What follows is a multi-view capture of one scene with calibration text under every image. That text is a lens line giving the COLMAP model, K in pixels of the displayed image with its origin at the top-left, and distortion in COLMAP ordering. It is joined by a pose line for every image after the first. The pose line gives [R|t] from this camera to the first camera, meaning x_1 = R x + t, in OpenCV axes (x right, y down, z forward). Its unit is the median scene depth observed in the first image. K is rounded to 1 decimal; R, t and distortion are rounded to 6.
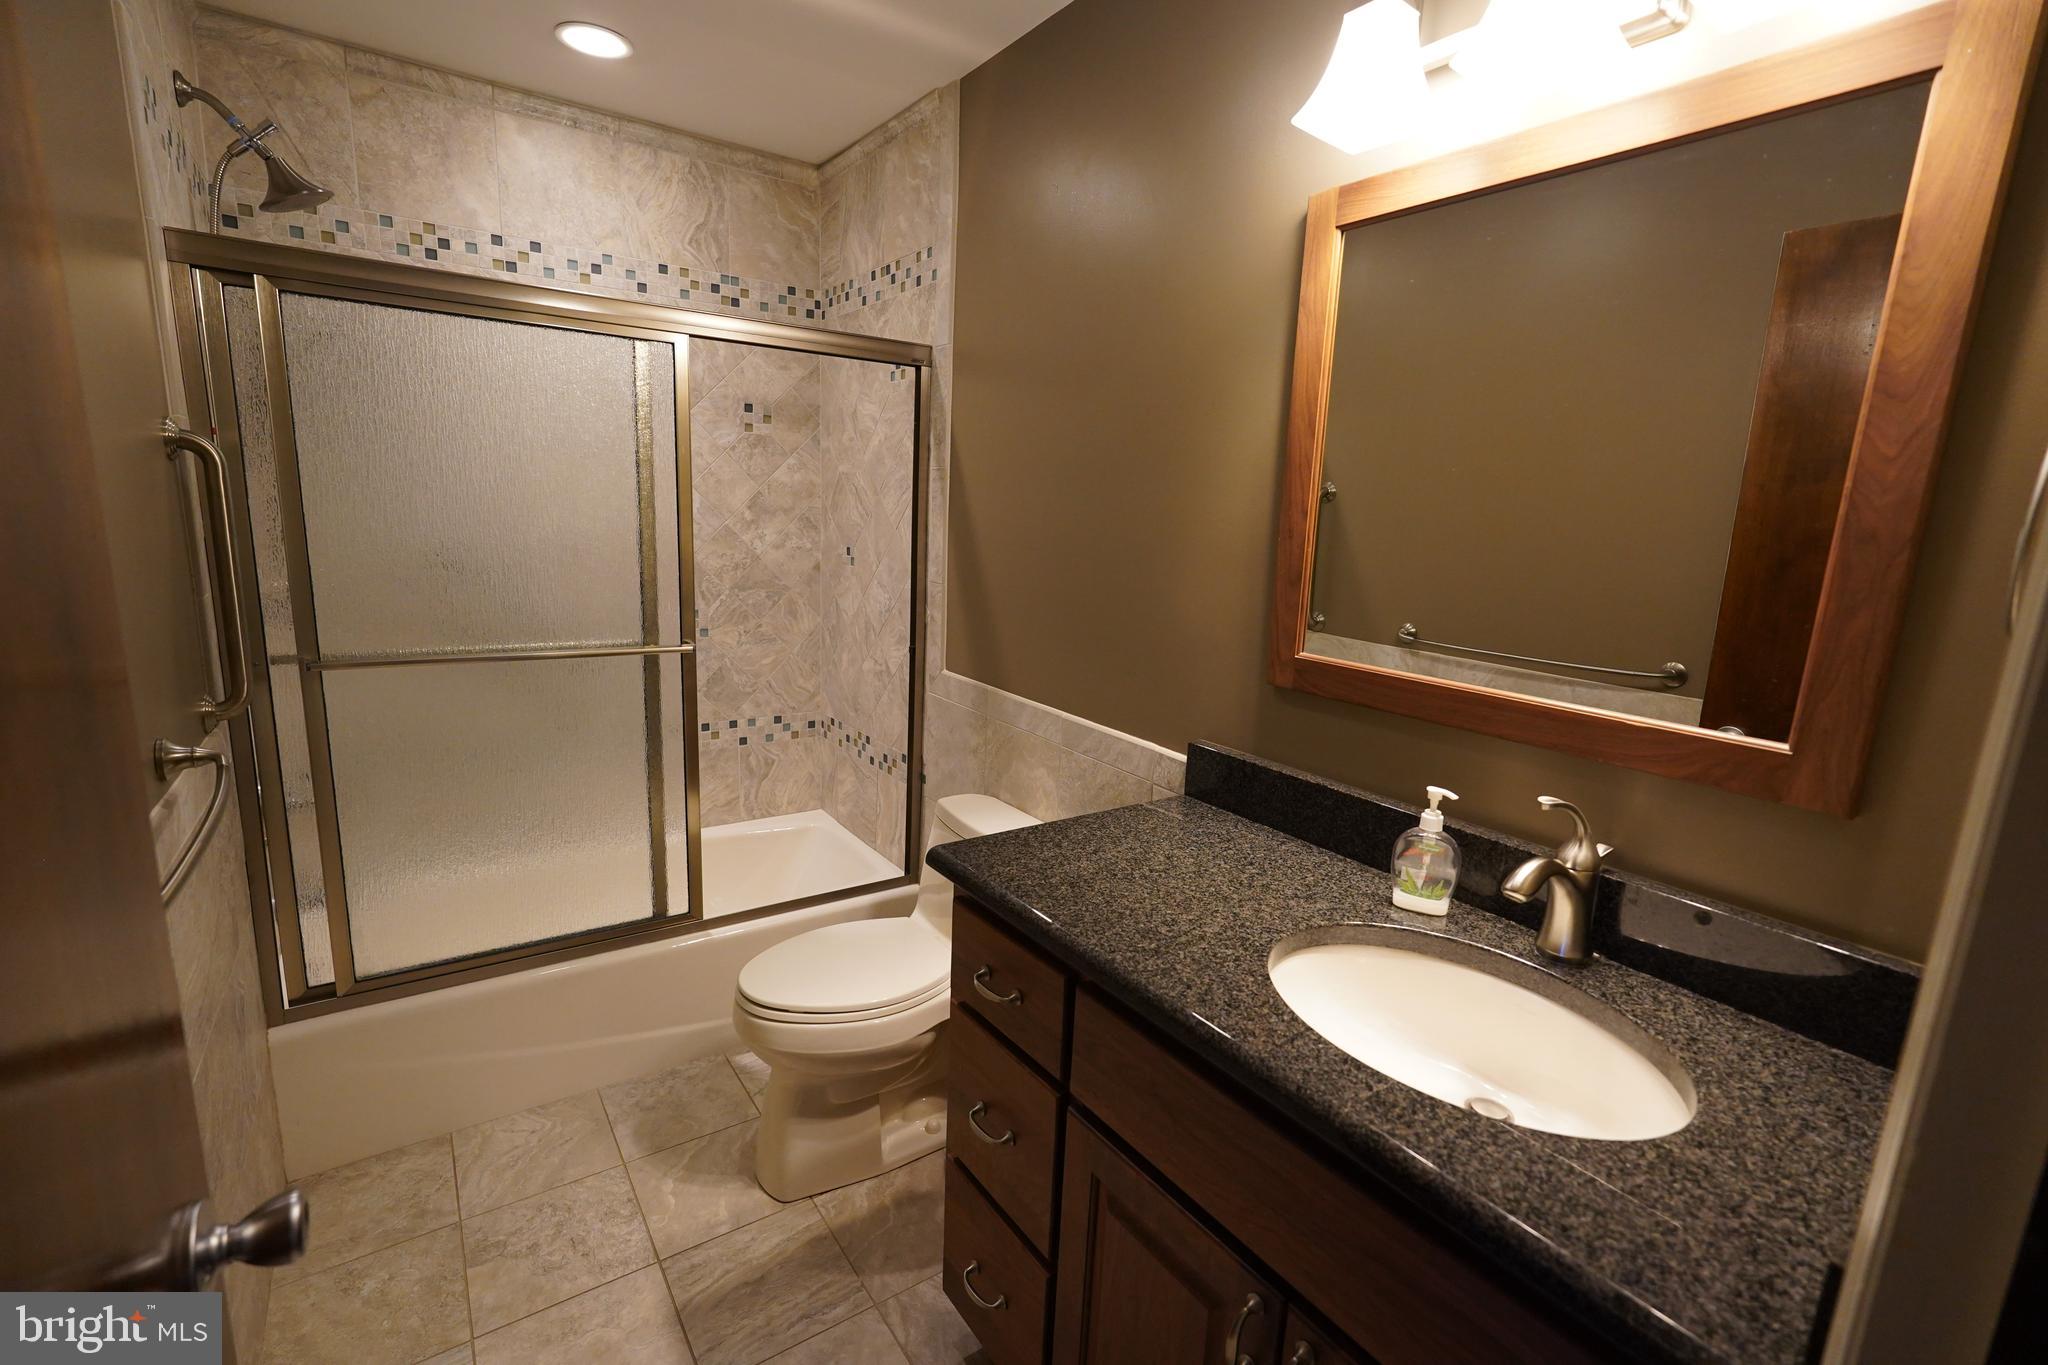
lens RADIAL K [[912.7, 0, 1020.0], [0, 912.7, 695.6], [0, 0, 1]] dist [-0.040043, 0.016050]
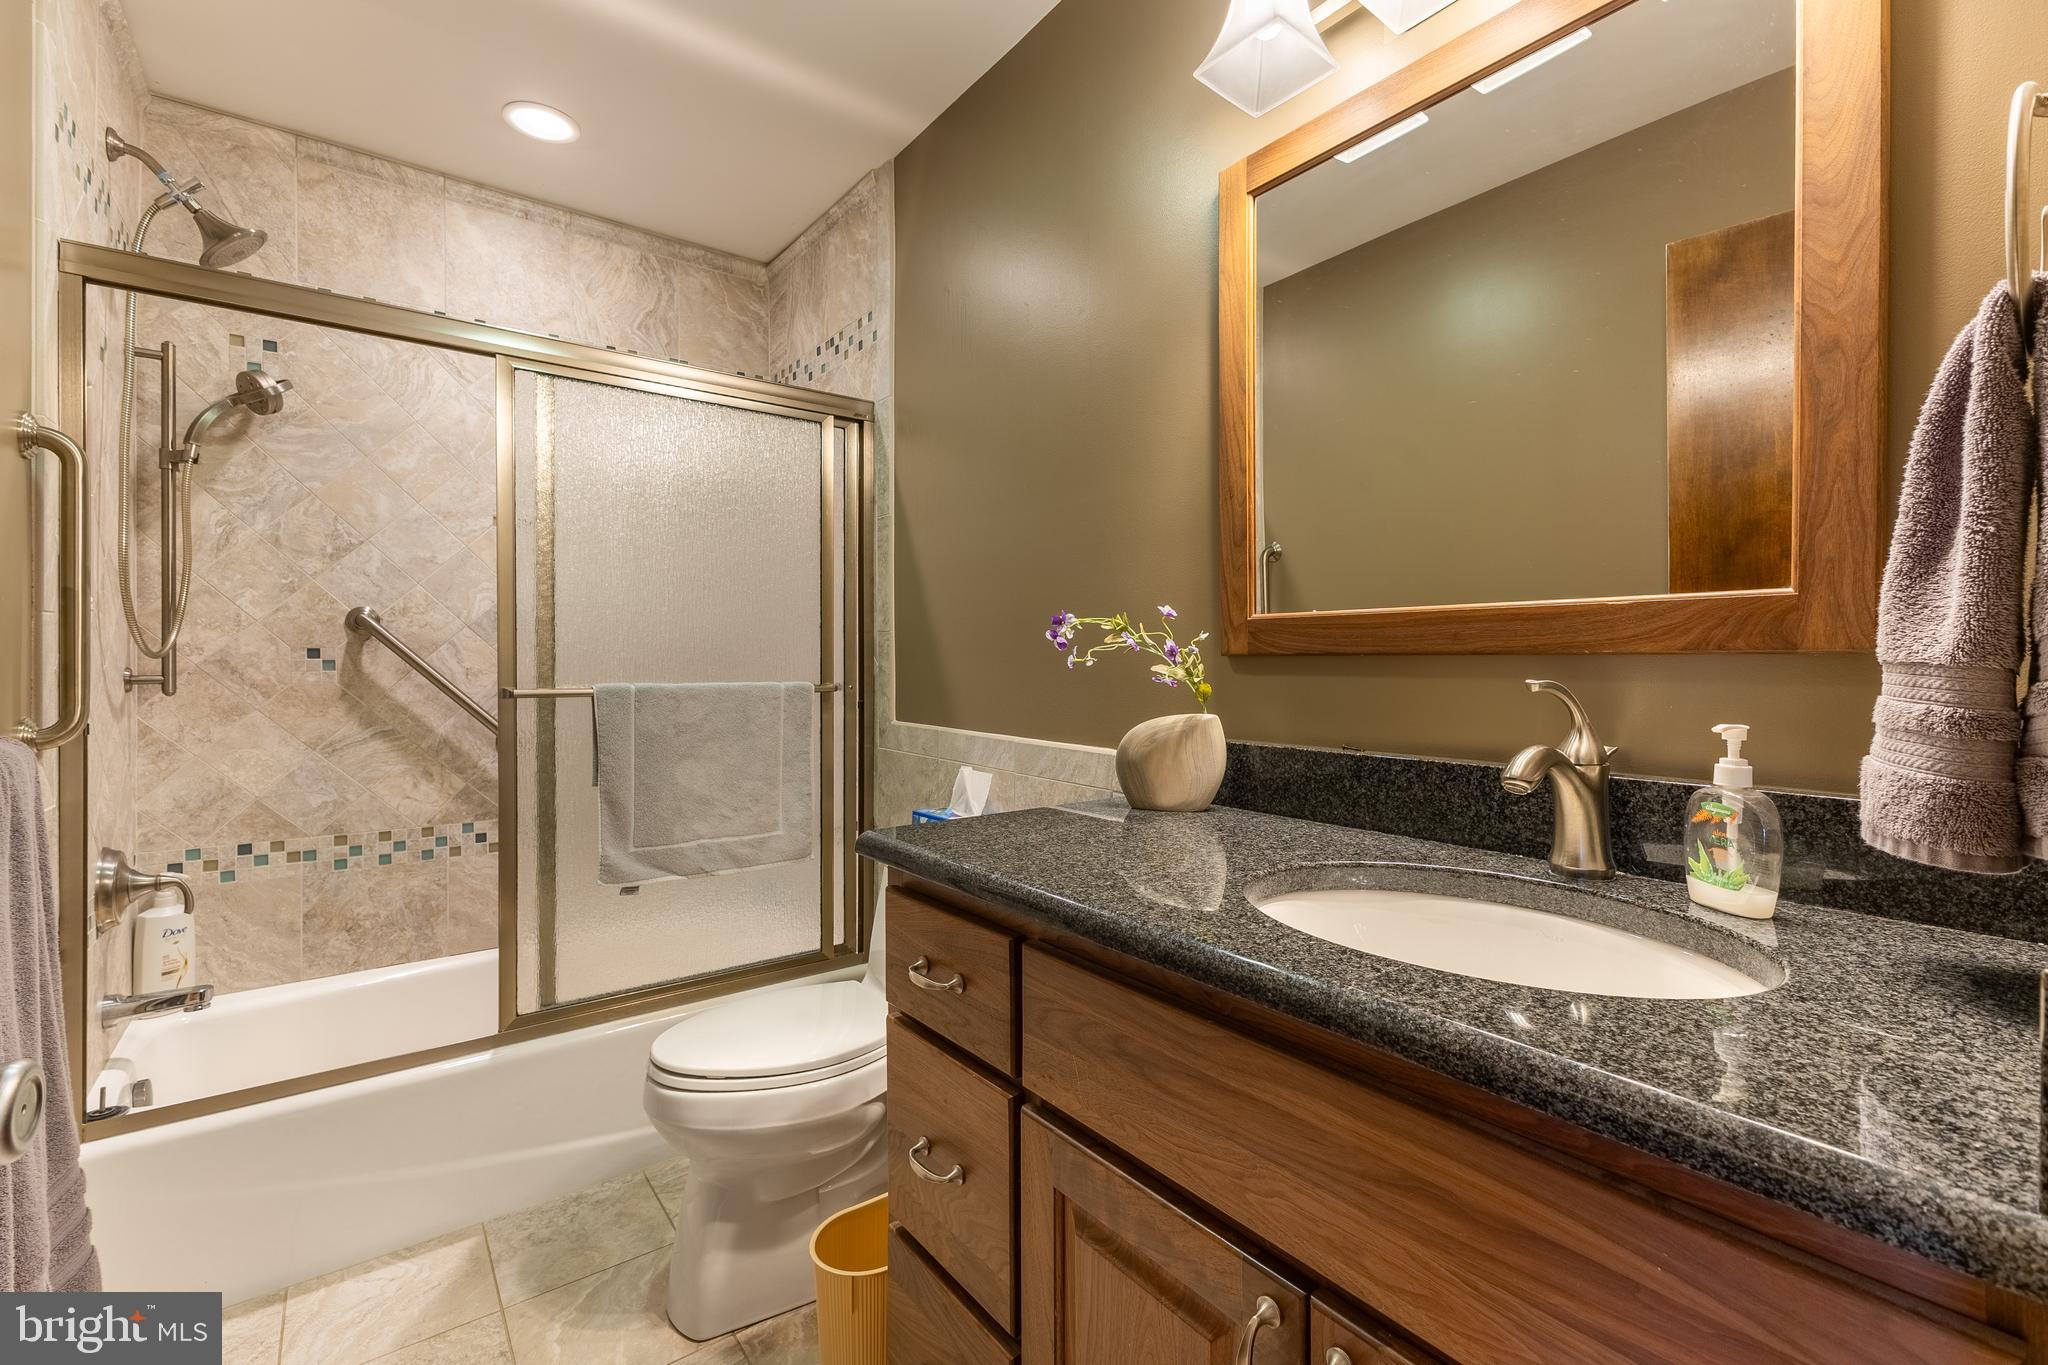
lens RADIAL K [[897.3, 0, 1026.8], [0, 897.3, 664.7], [0, 0, 1]] dist [-0.000067, -0.000560]
pose [[0.998257, -0.041141, 0.042322, 0.021996], [0.048609, 0.979777, -0.194098, 0.123469], [-0.033481, 0.195817, 0.980069, 0.070779]]
